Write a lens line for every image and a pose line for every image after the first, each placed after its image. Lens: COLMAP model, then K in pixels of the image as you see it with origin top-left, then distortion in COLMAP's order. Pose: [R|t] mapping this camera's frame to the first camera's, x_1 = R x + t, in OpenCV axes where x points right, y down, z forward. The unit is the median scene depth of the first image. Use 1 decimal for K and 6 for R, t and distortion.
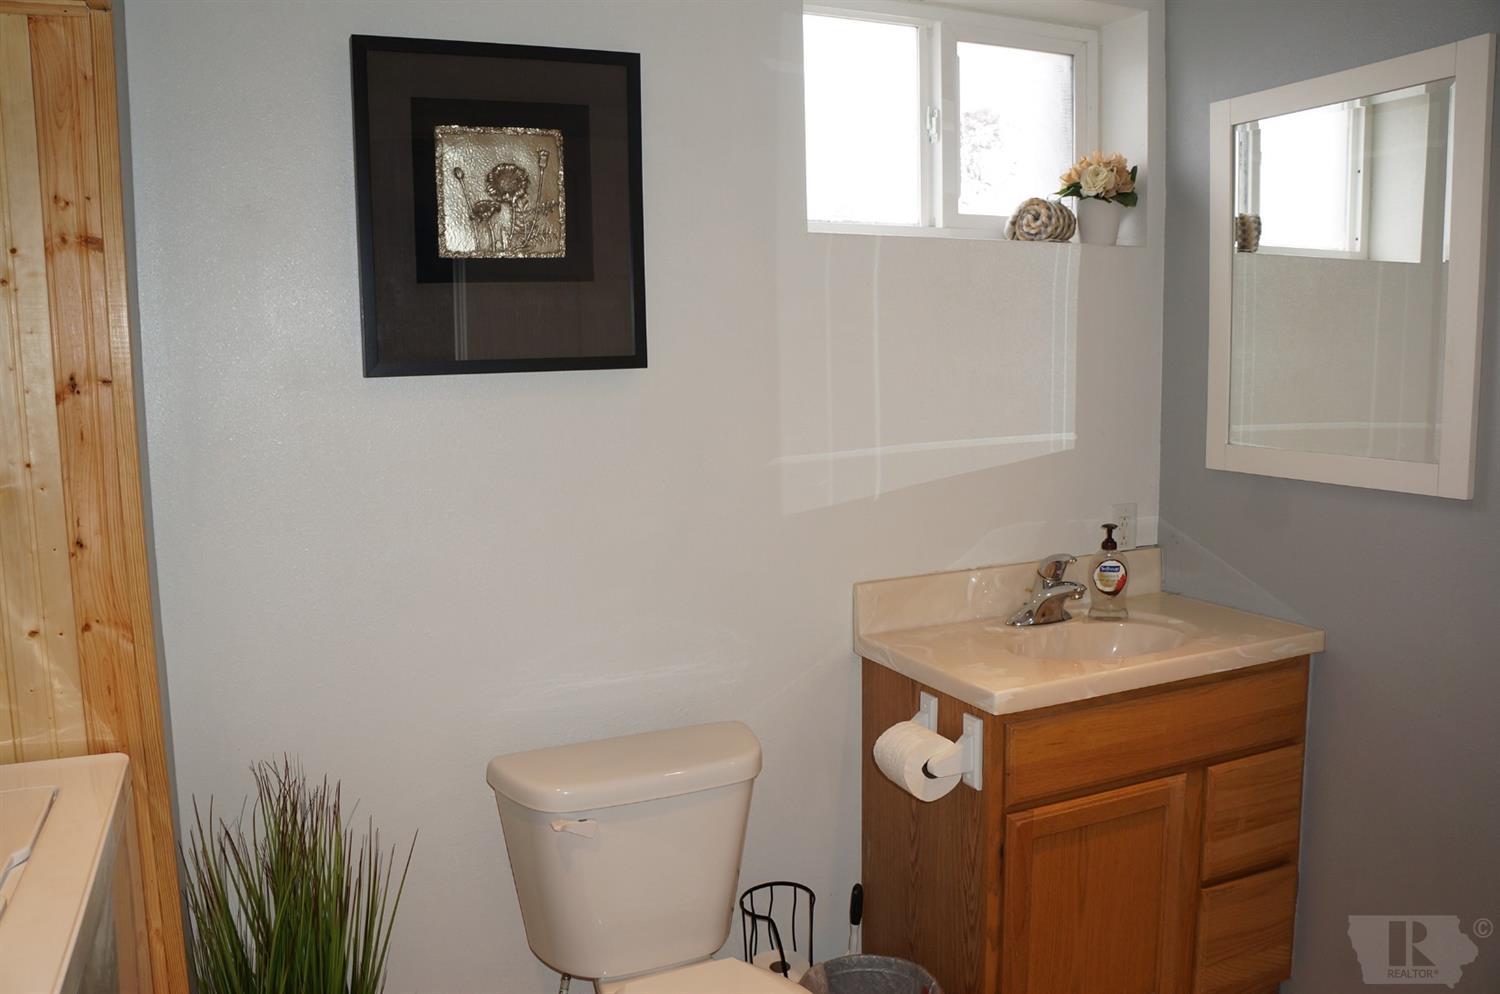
lens RADIAL K [[1191.1, 0, 735.8], [0, 1191.1, 501.7], [0, 0, 1]] dist [-0.176420, 0.116104]
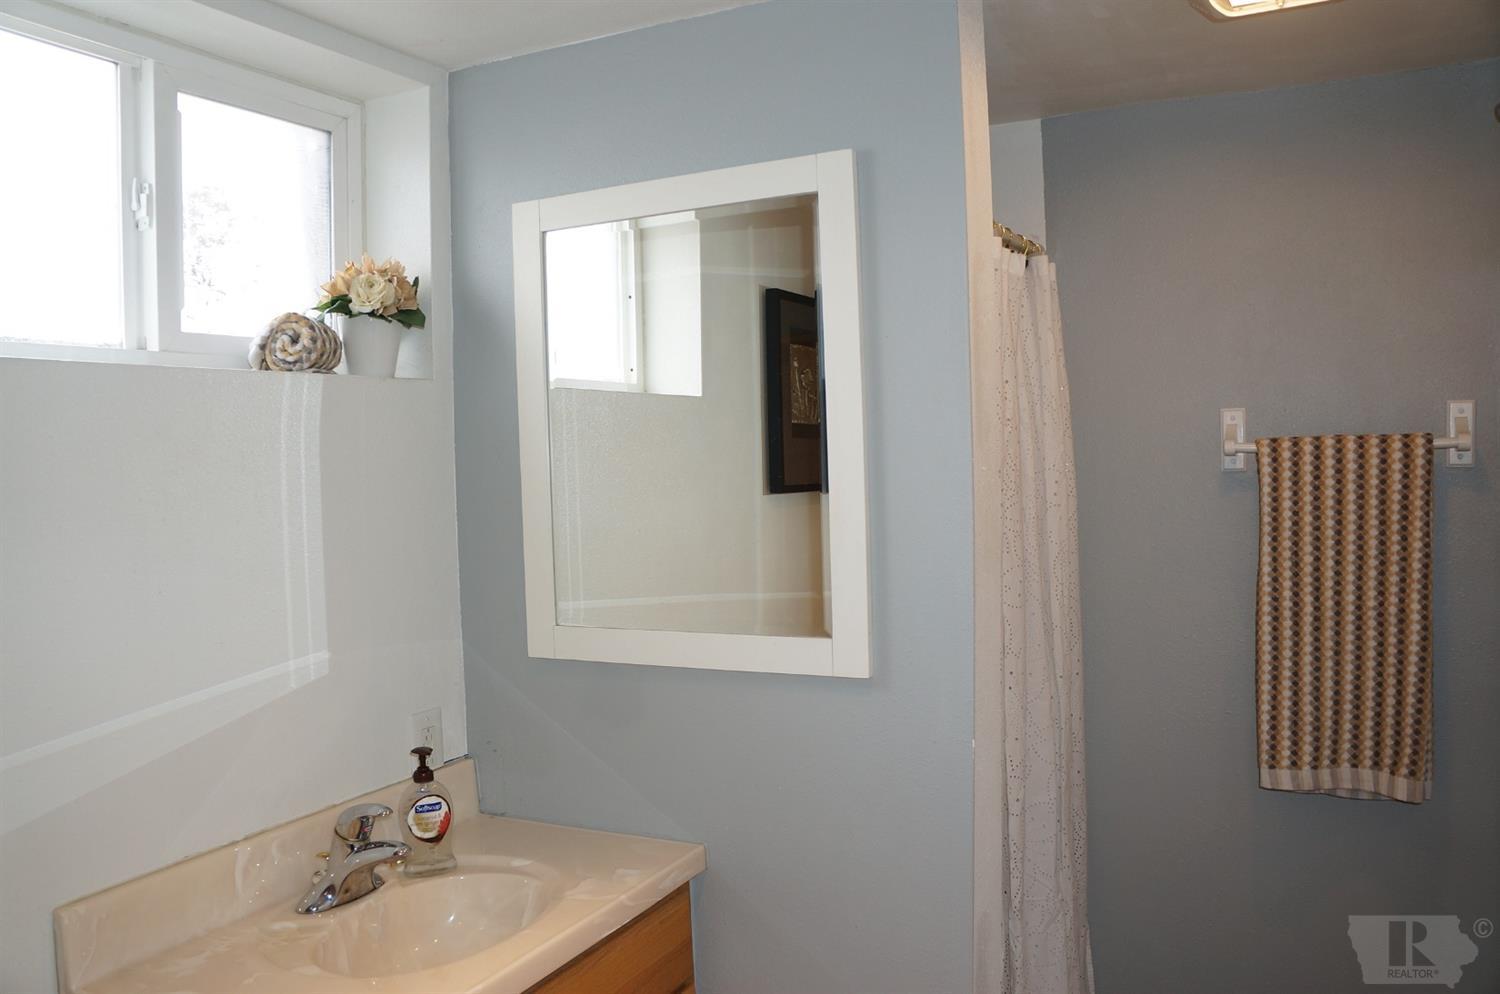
lens RADIAL K [[1191.1, 0, 756.7], [0, 1191.1, 495.9], [0, 0, 1]] dist [-0.176420, 0.116104]
pose [[0.767657, -0.030830, 0.640119, 0.011859], [0.102563, 0.991878, -0.075226, -0.061520], [-0.632601, 0.123400, 0.764584, 0.271145]]
